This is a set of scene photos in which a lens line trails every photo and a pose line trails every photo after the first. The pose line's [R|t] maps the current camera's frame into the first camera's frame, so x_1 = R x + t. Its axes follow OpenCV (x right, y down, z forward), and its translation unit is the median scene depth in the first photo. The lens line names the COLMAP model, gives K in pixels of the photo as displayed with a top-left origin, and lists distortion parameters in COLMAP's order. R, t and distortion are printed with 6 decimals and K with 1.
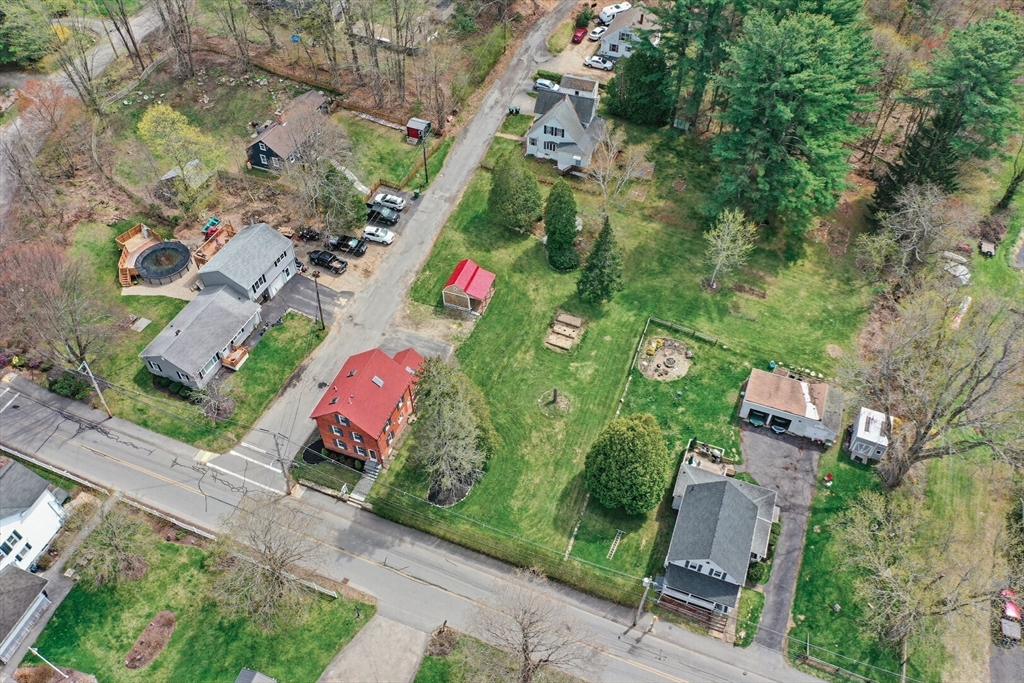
lens RADIAL K [[809.1, 0, 519.1], [0, 809.1, 324.1], [0, 0, 1]] dist [-0.020677, 0.011759]
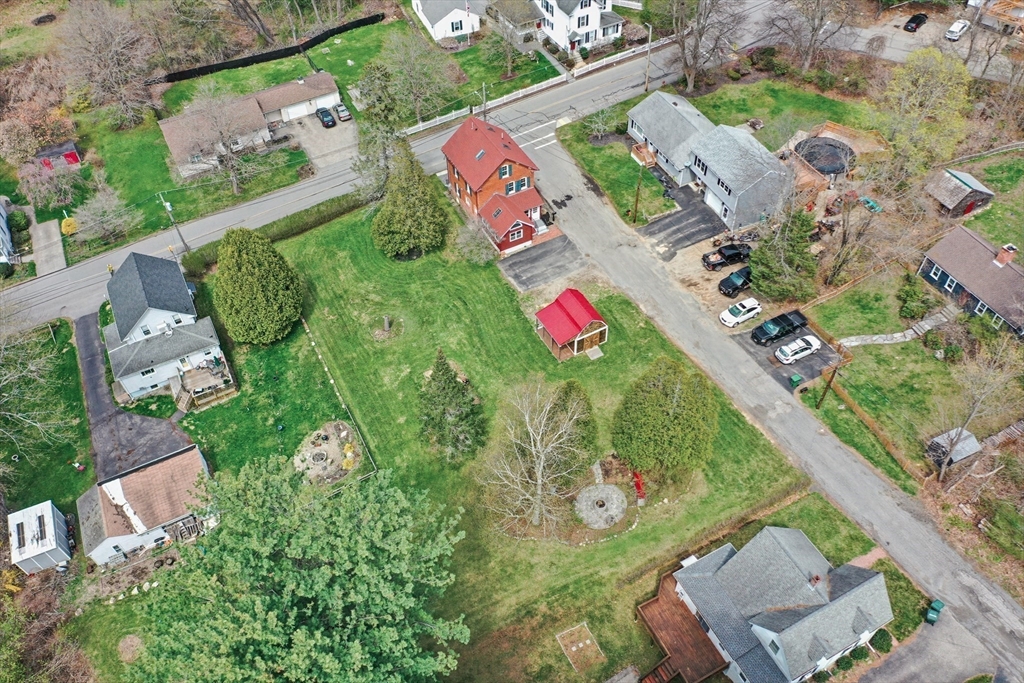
lens RADIAL K [[809.1, 0, 510.5], [0, 809.1, 341.2], [0, 0, 1]] dist [-0.020677, 0.011759]
pose [[-0.672689, 0.570529, -0.471155, 0.357175], [-0.526151, 0.078879, 0.846725, -0.682662], [0.520245, 0.817481, 0.247123, 0.819015]]
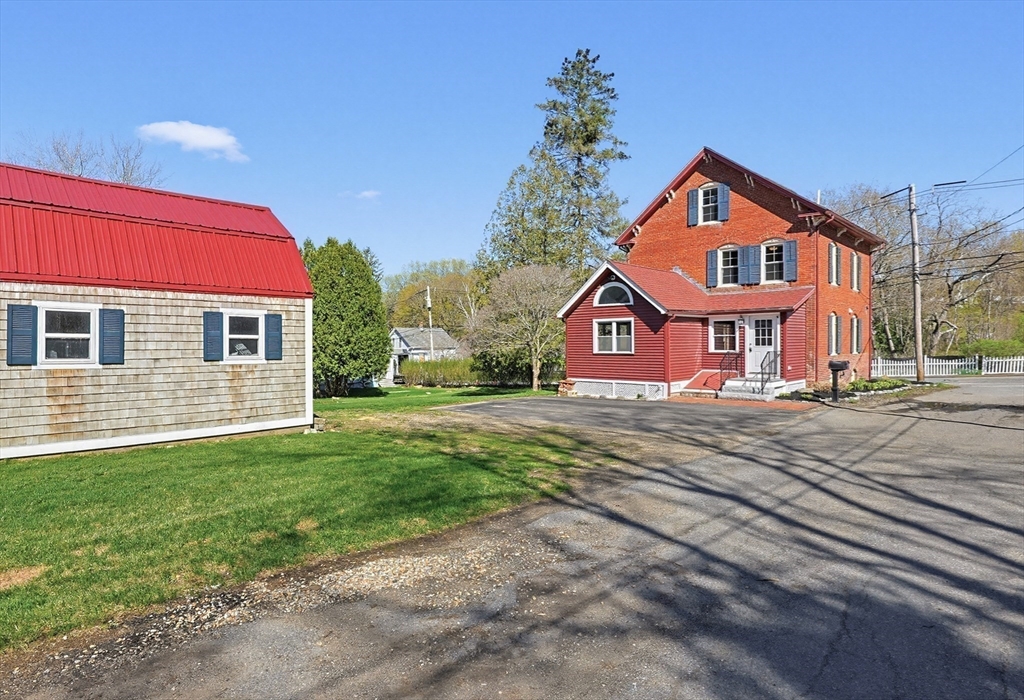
lens RADIAL K [[519.7, 0, 468.8], [0, 519.7, 346.9], [0, 0, 1]] dist [-0.001775, 0.004505]
pose [[-0.885243, 0.005510, 0.465097, -0.164027], [0.349190, 0.668427, 0.656713, -0.083851], [-0.307265, 0.743758, -0.593644, 1.068321]]
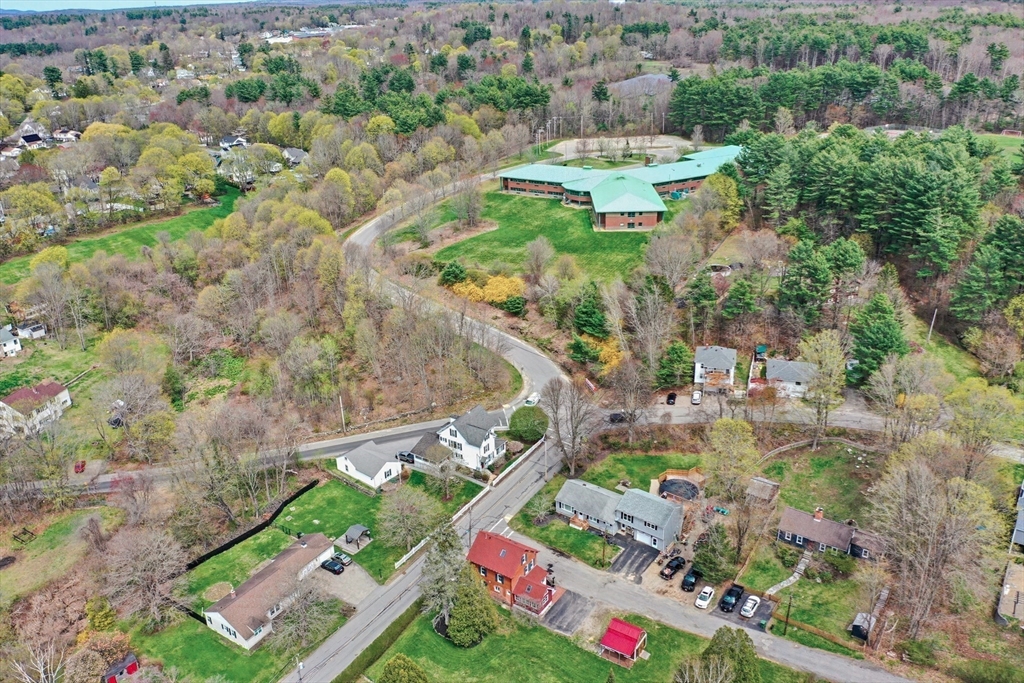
lens RADIAL K [[809.1, 0, 515.2], [0, 809.1, 346.5], [0, 0, 1]] dist [-0.020677, 0.011759]
pose [[-0.239698, 0.399823, -0.884696, 0.832798], [-0.699304, 0.561001, 0.443003, -0.692329], [0.673437, 0.724859, 0.145127, 0.448963]]
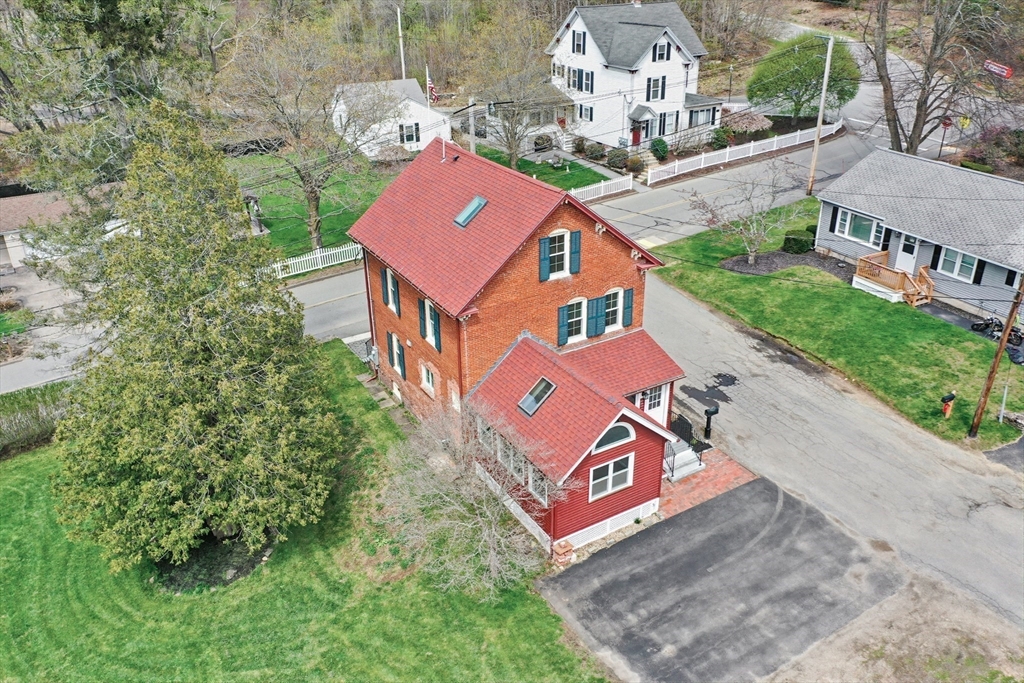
lens RADIAL K [[809.1, 0, 511.4], [0, 809.1, 335.8], [0, 0, 1]] dist [-0.020677, 0.011759]
pose [[-0.631996, 0.355277, -0.688737, 0.037486], [-0.559894, 0.405144, 0.722756, -0.119903], [0.535816, 0.842399, -0.057132, 0.909112]]
